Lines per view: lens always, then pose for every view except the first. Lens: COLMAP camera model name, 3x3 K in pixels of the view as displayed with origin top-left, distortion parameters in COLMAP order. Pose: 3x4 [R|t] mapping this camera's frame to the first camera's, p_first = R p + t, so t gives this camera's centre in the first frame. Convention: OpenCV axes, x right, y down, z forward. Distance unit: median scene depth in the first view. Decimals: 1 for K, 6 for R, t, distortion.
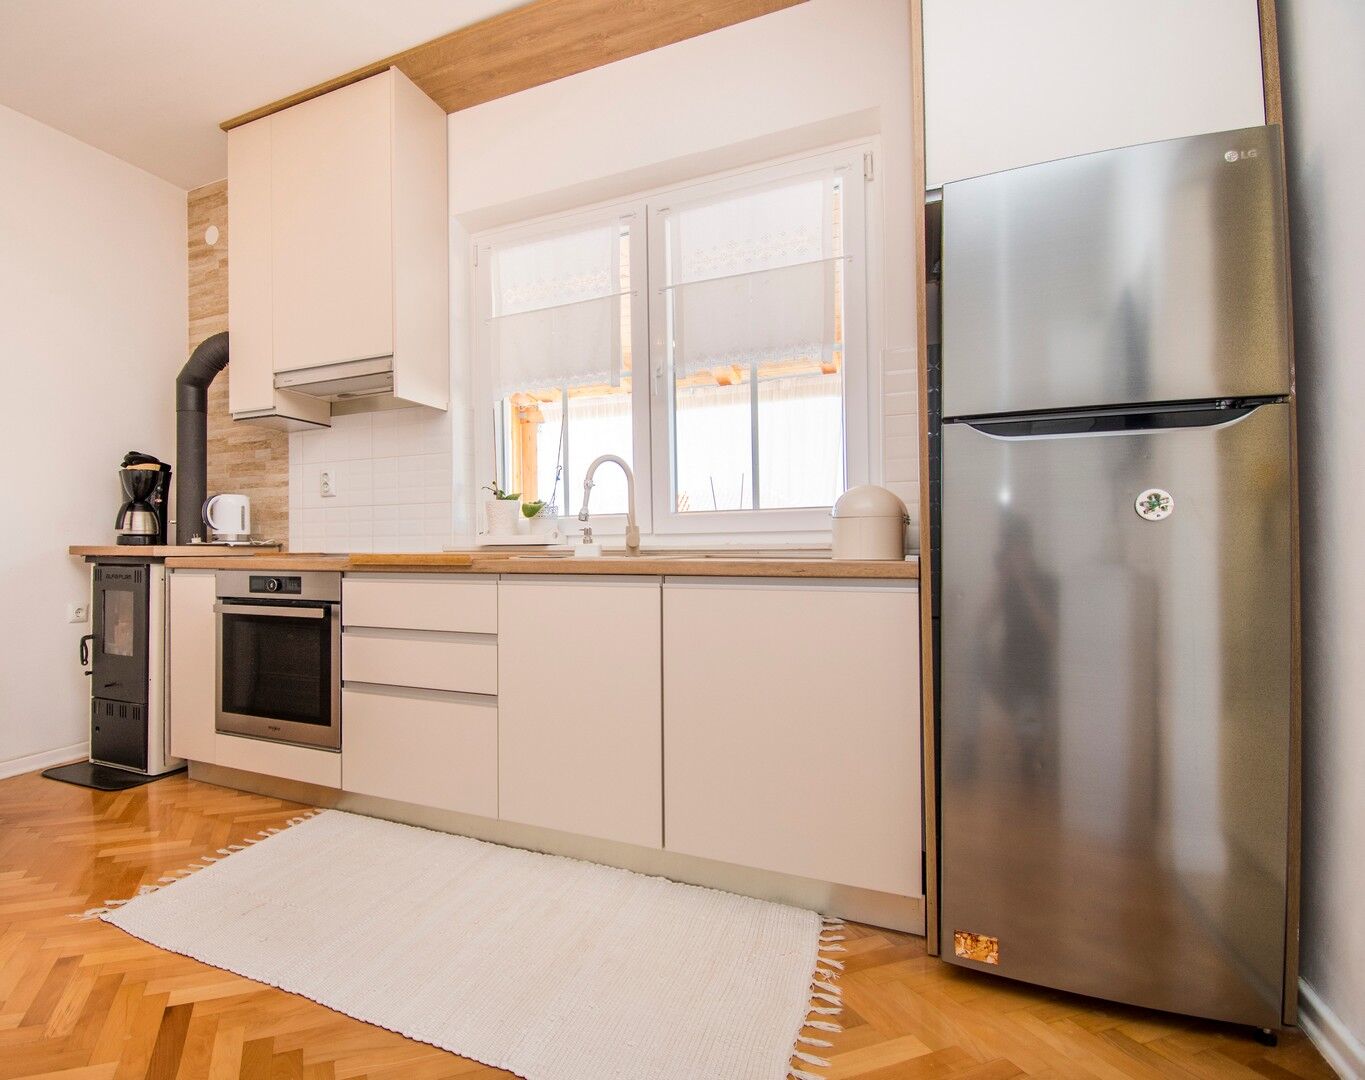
lens RADIAL K [[609.8, 0, 682.5], [0, 609.8, 540.0], [0, 0, 1]] dist [-0.001231, -0.000426]
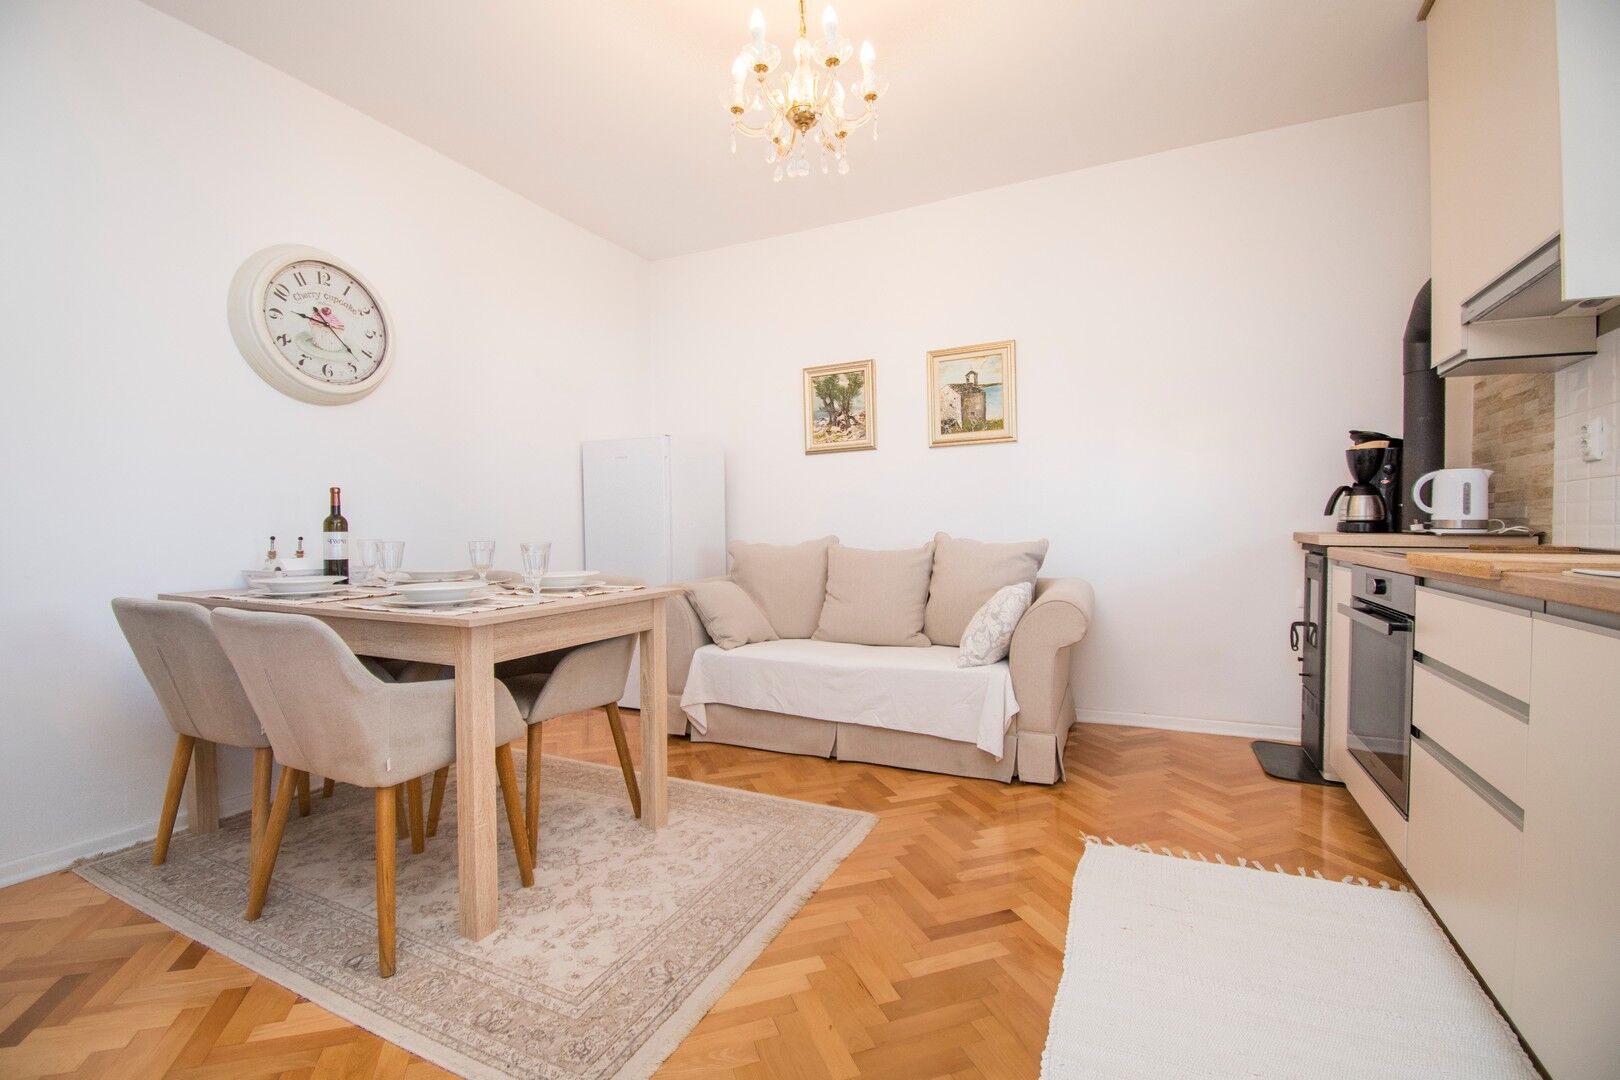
lens RADIAL K [[715.8, 0, 810.0], [0, 715.8, 540.0], [0, 0, 1]] dist [0.019578, -0.025420]
pose [[0.015060, 0.025078, -0.999572, 0.172661], [0.003691, 0.999677, 0.025136, -0.009856], [0.999880, -0.004067, 0.014963, 0.157638]]
